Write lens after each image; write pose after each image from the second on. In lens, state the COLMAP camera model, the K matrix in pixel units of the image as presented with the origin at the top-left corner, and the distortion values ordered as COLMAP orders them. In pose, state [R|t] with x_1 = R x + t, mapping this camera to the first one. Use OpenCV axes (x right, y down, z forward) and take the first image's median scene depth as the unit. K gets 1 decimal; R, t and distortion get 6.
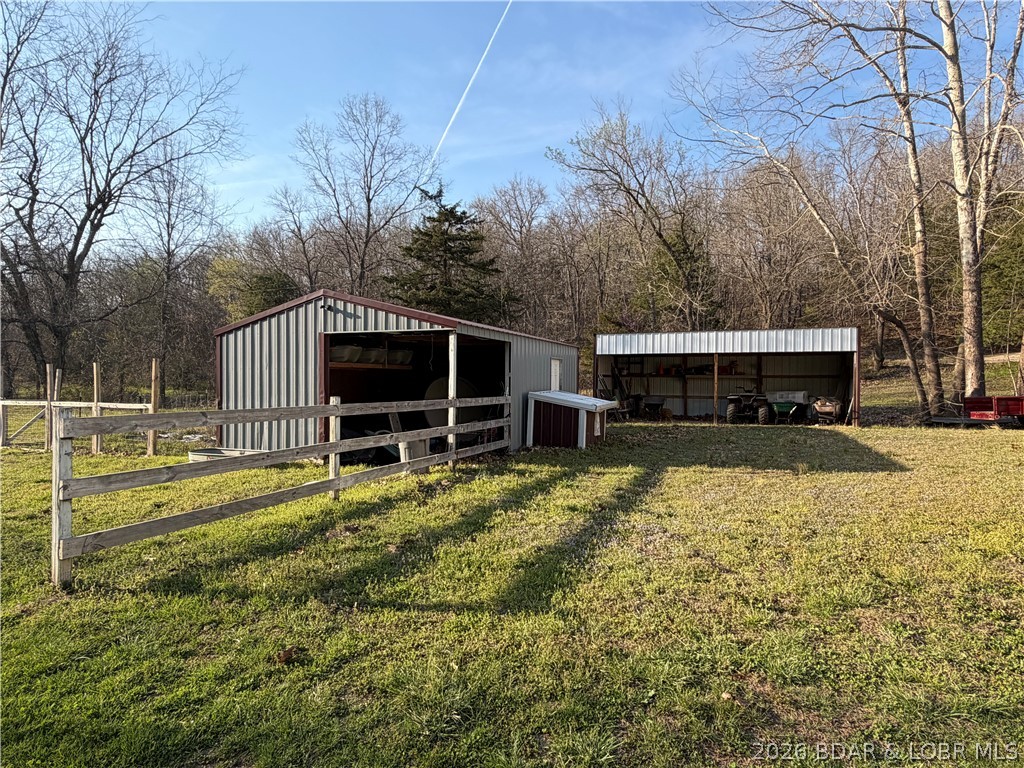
lens RADIAL K [[559.1, 0, 512.0], [0, 559.1, 384.0], [0, 0, 1]] dist [0.000884, -0.000553]
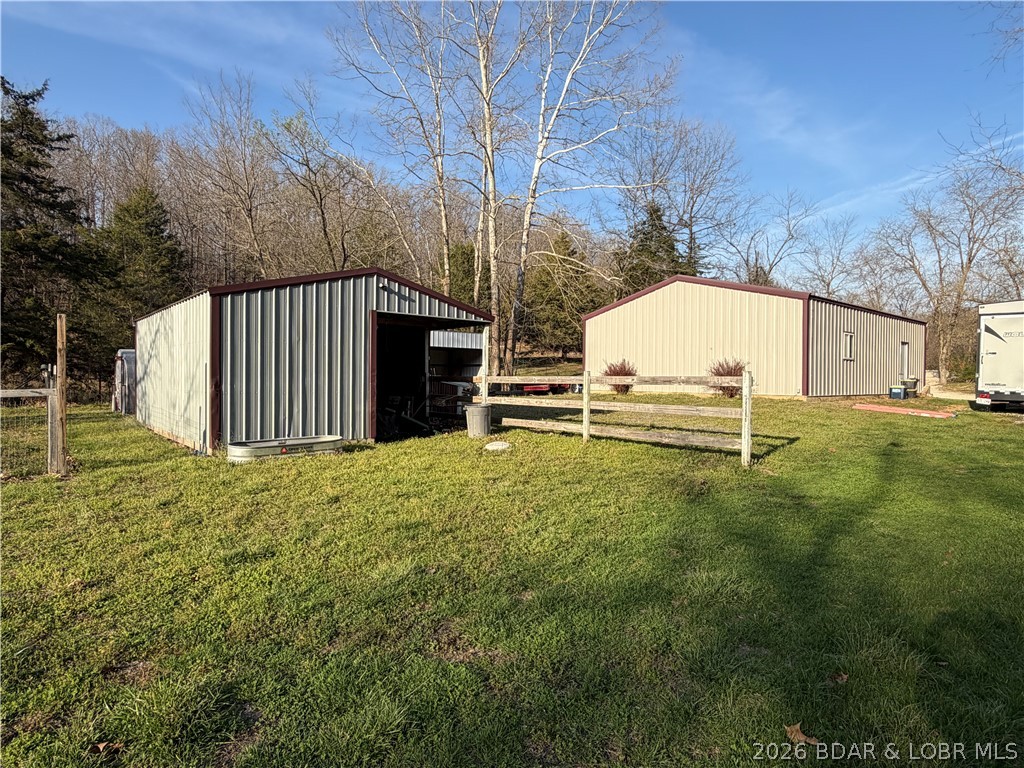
lens RADIAL K [[559.1, 0, 512.0], [0, 559.1, 384.0], [0, 0, 1]] dist [0.000884, -0.000553]
pose [[0.481775, -0.008905, 0.876249, -1.114461], [-0.002317, 0.999932, 0.011435, 0.026500], [-0.876292, -0.007539, 0.481722, 0.316187]]
